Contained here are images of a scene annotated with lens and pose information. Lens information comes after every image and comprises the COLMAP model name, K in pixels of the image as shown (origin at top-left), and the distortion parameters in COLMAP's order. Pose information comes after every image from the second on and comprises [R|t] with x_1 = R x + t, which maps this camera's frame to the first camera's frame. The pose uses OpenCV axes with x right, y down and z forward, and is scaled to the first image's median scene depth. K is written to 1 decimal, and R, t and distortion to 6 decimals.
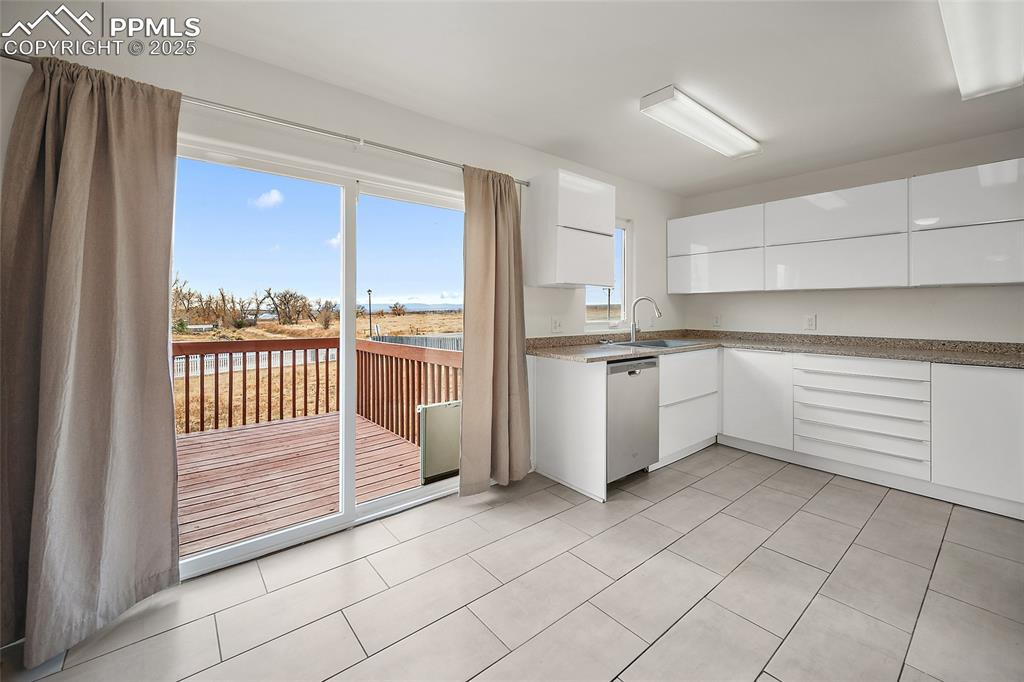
lens RADIAL K [[418.4, 0, 511.5], [0, 418.4, 314.2], [0, 0, 1]] dist [-0.002405, -0.000271]
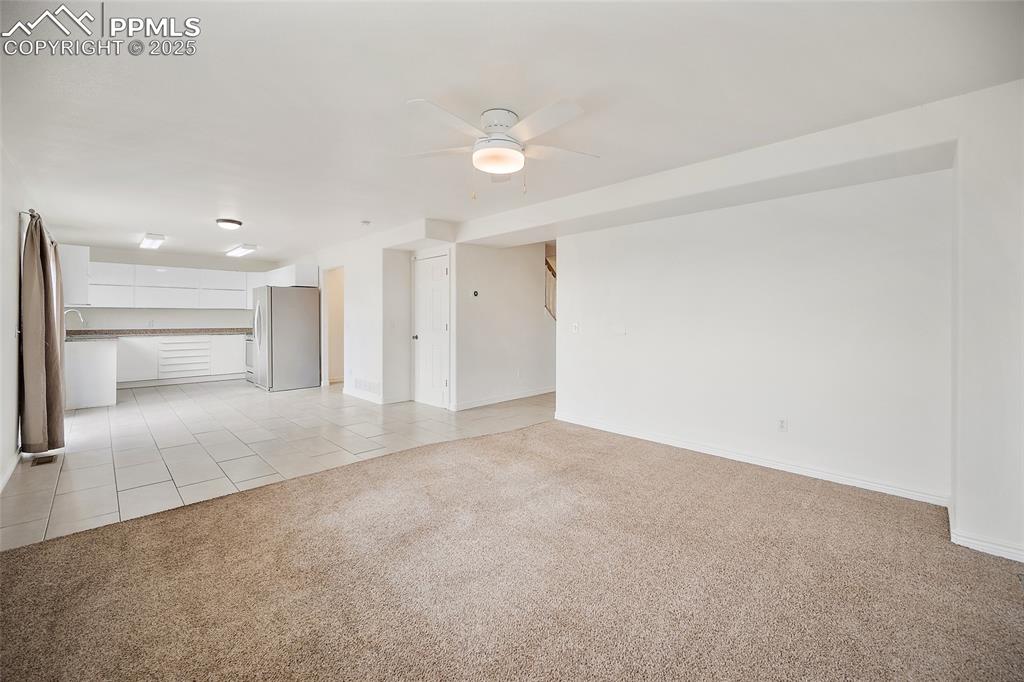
lens RADIAL K [[418.4, 0, 511.5], [0, 418.4, 314.2], [0, 0, 1]] dist [-0.002405, -0.000271]
pose [[-0.091549, 0.011292, 0.995737, -1.540781], [0.014153, 0.999849, -0.010038, 0.019984], [-0.995700, 0.013173, -0.091695, -0.621485]]
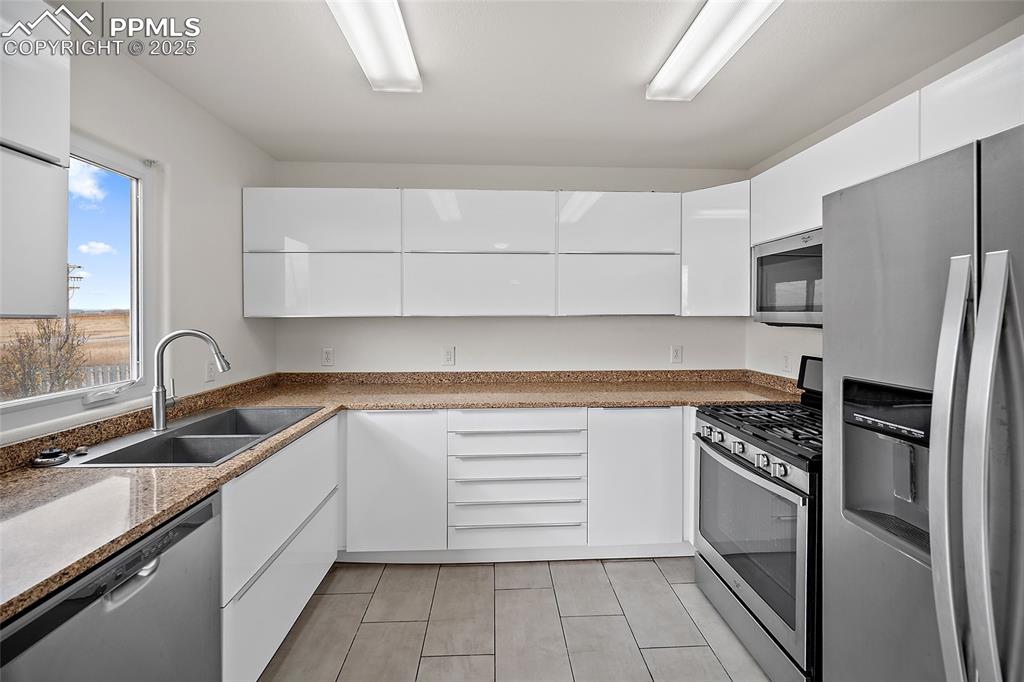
lens RADIAL K [[430.5, 0, 524.7], [0, 430.5, 309.7], [0, 0, 1]] dist [-0.000888, 0.000063]
pose [[0.592499, 0.008182, 0.805530, 0.150568], [0.012607, 0.999732, -0.019427, -0.049482], [-0.805473, 0.021666, 0.592237, 0.406740]]
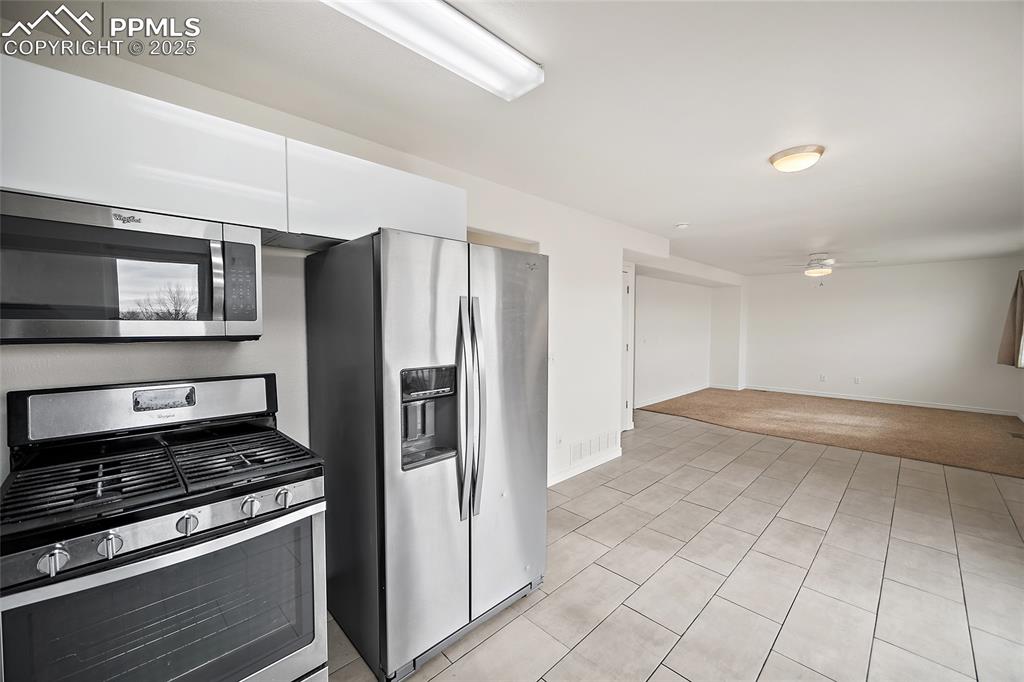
lens RADIAL K [[409.1, 0, 524.2], [0, 409.1, 342.2], [0, 0, 1]] dist [-0.001540, -0.000067]
pose [[-0.993674, 0.000597, -0.112304, 0.781267], [-0.005960, 0.998296, 0.058044, -0.061061], [0.112148, 0.058346, -0.991977, 1.129051]]
